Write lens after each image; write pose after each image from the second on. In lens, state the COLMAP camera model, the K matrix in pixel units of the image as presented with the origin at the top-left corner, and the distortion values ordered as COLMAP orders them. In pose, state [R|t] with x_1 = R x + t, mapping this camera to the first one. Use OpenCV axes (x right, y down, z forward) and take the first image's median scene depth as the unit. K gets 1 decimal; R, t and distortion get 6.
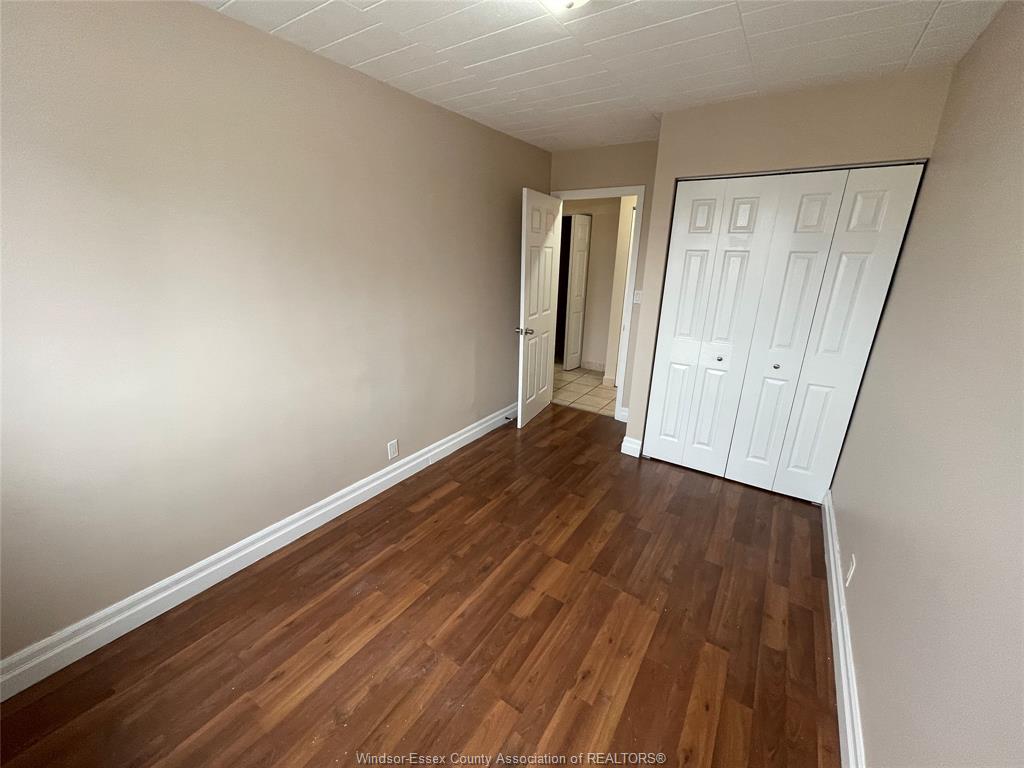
lens RADIAL K [[410.7, 0, 507.1], [0, 410.7, 385.5], [0, 0, 1]] dist [-0.001634, -0.000294]
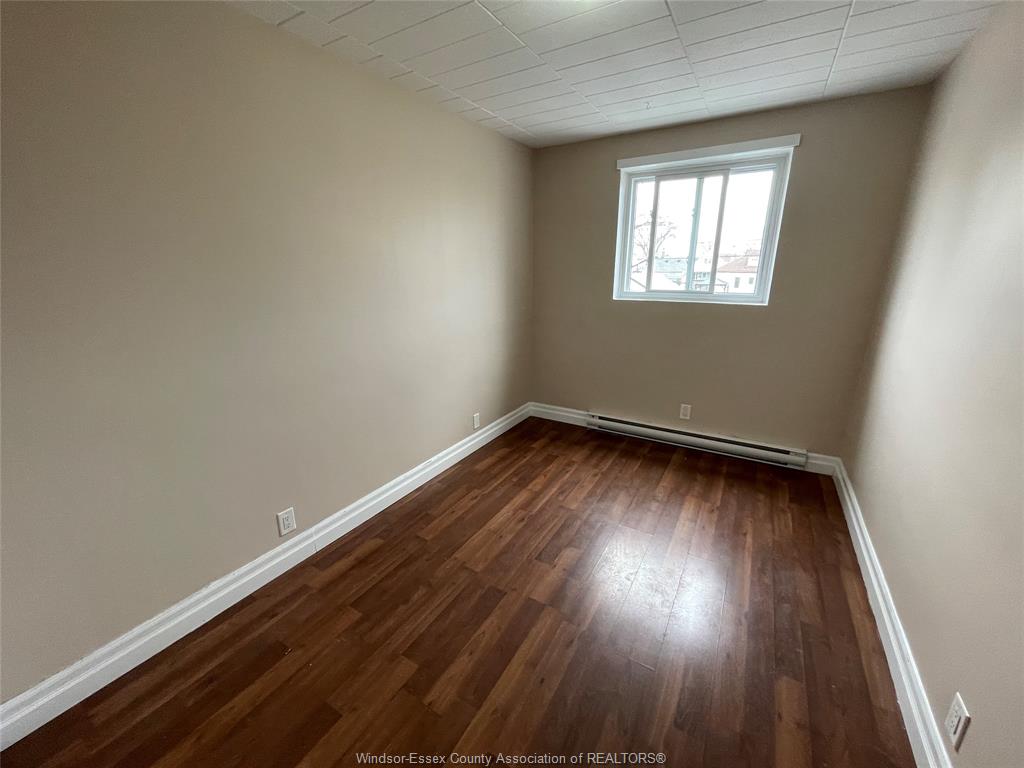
lens RADIAL K [[410.7, 0, 507.1], [0, 410.7, 385.5], [0, 0, 1]] dist [-0.001634, -0.000294]
pose [[-0.998716, 0.001228, -0.050652, 0.265410], [-0.027343, 0.828565, 0.559225, -0.473232], [0.042656, 0.559892, -0.827467, 1.625872]]
